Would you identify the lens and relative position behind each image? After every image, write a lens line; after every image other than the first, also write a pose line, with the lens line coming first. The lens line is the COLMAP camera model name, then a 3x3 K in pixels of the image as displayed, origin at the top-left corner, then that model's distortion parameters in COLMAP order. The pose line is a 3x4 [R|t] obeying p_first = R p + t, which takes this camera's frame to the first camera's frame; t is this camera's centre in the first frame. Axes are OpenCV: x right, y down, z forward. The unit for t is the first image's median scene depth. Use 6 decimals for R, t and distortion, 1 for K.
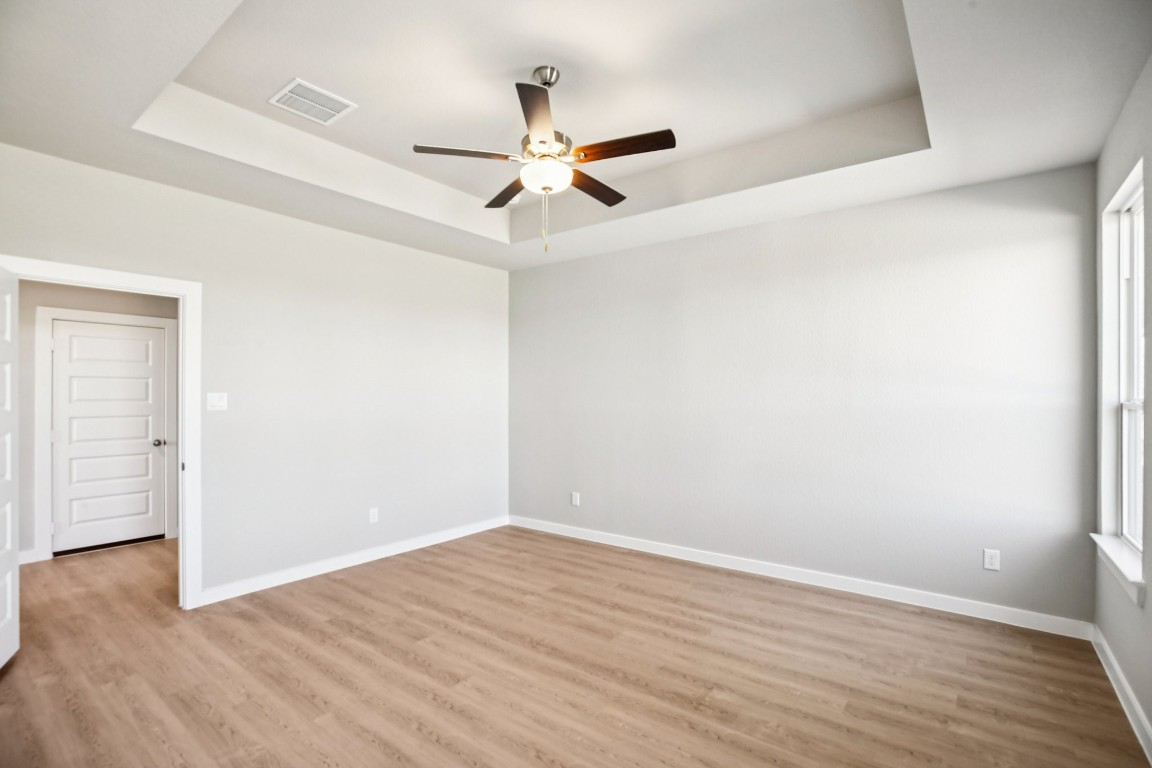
lens RADIAL K [[531.9, 0, 572.3], [0, 531.9, 394.7], [0, 0, 1]] dist [-0.038943, 0.010496]
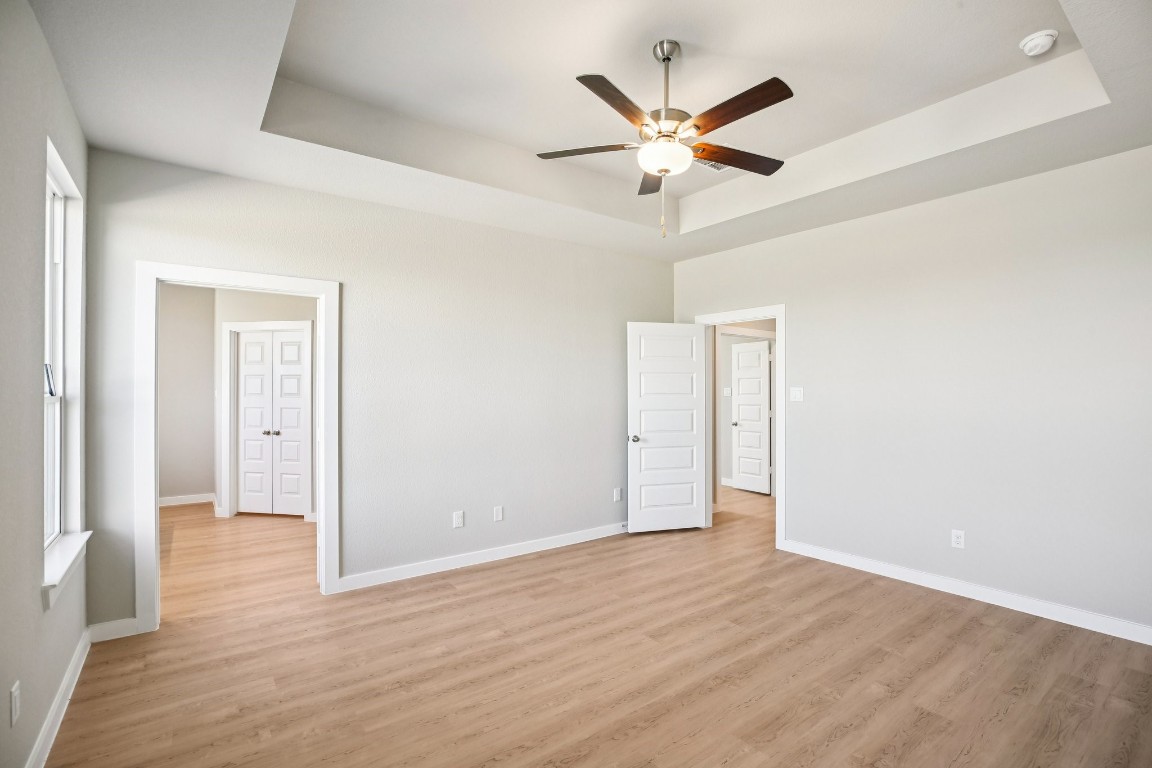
lens RADIAL K [[531.9, 0, 581.6], [0, 531.9, 386.4], [0, 0, 1]] dist [-0.038943, 0.010496]
pose [[-0.270904, -0.008037, -0.962573, 0.841327], [0.003826, 0.999948, -0.009426, 0.004535], [0.962599, -0.006236, -0.270859, 1.040376]]
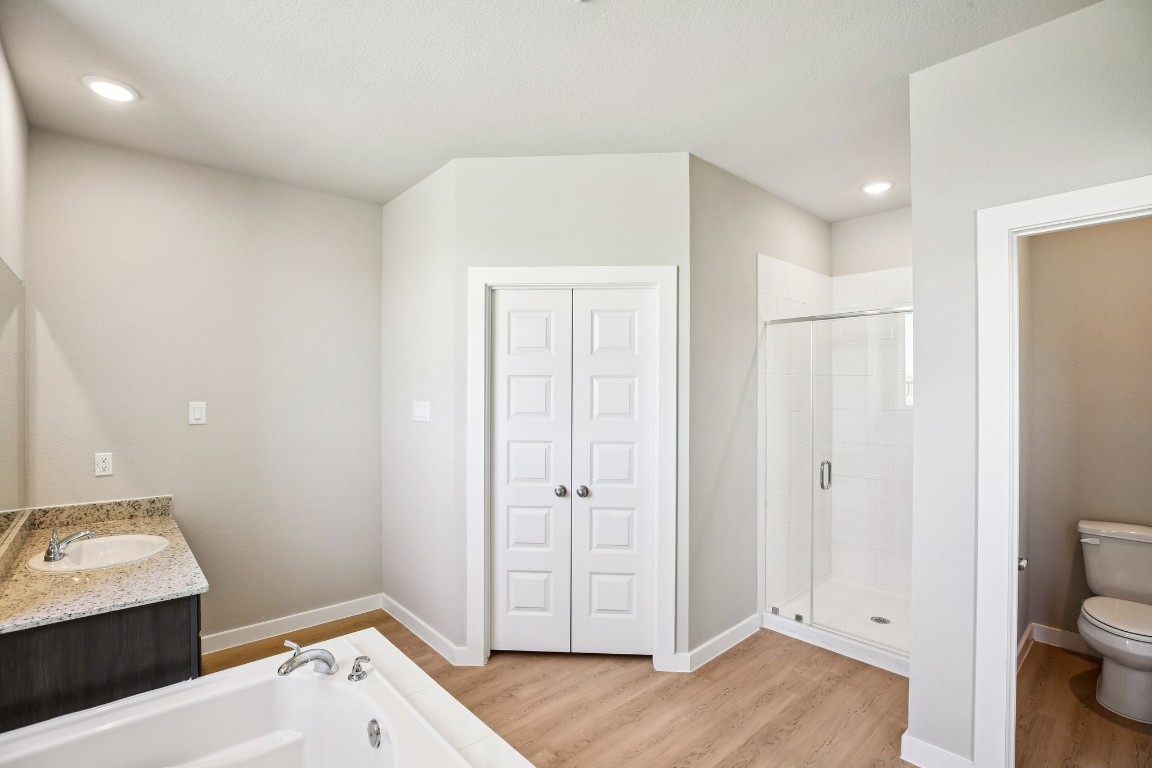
lens RADIAL K [[531.9, 0, 582.3], [0, 531.9, 384.7], [0, 0, 1]] dist [-0.038943, 0.010496]
pose [[-0.165206, -0.013914, -0.986161, 0.231553], [0.003348, 0.999887, -0.014669, -0.029079], [0.986253, -0.005725, -0.165141, -0.431840]]
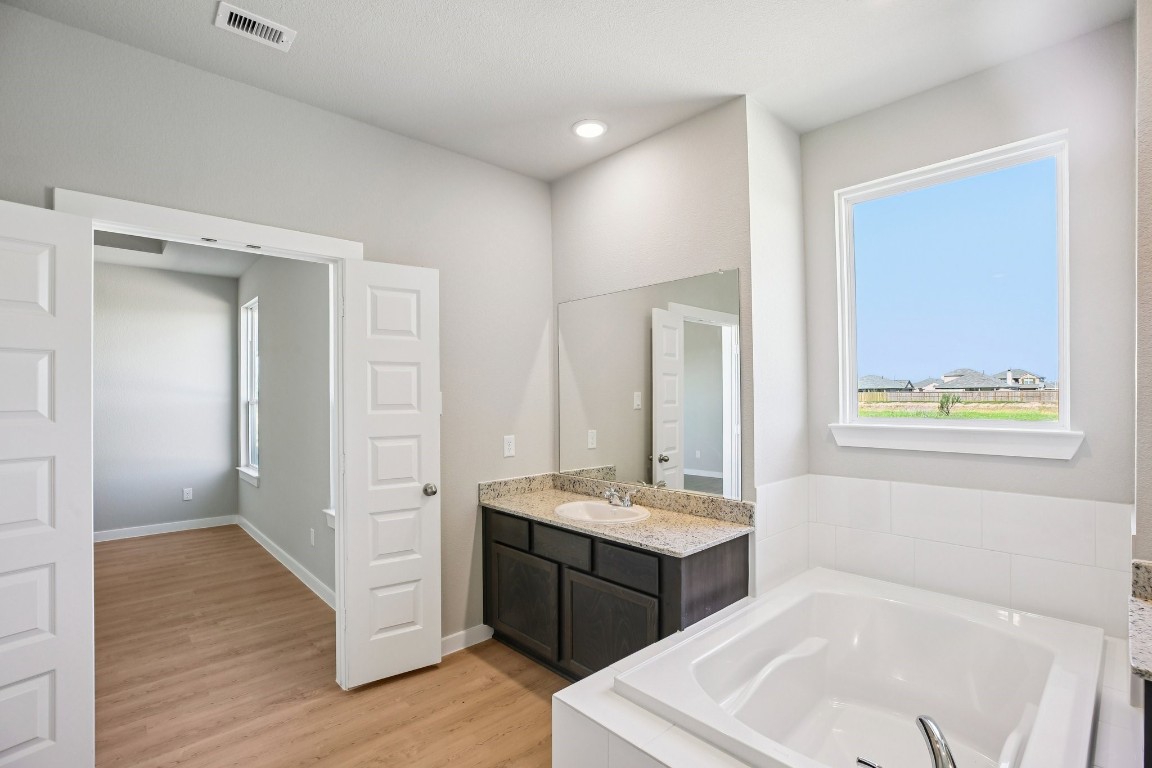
lens RADIAL K [[531.9, 0, 573.1], [0, 531.9, 400.9], [0, 0, 1]] dist [-0.038943, 0.010496]
pose [[0.179918, -0.009641, 0.983634, -0.743560], [0.002877, 0.999953, 0.009275, -0.001001], [-0.983677, 0.001162, 0.179938, -0.635833]]
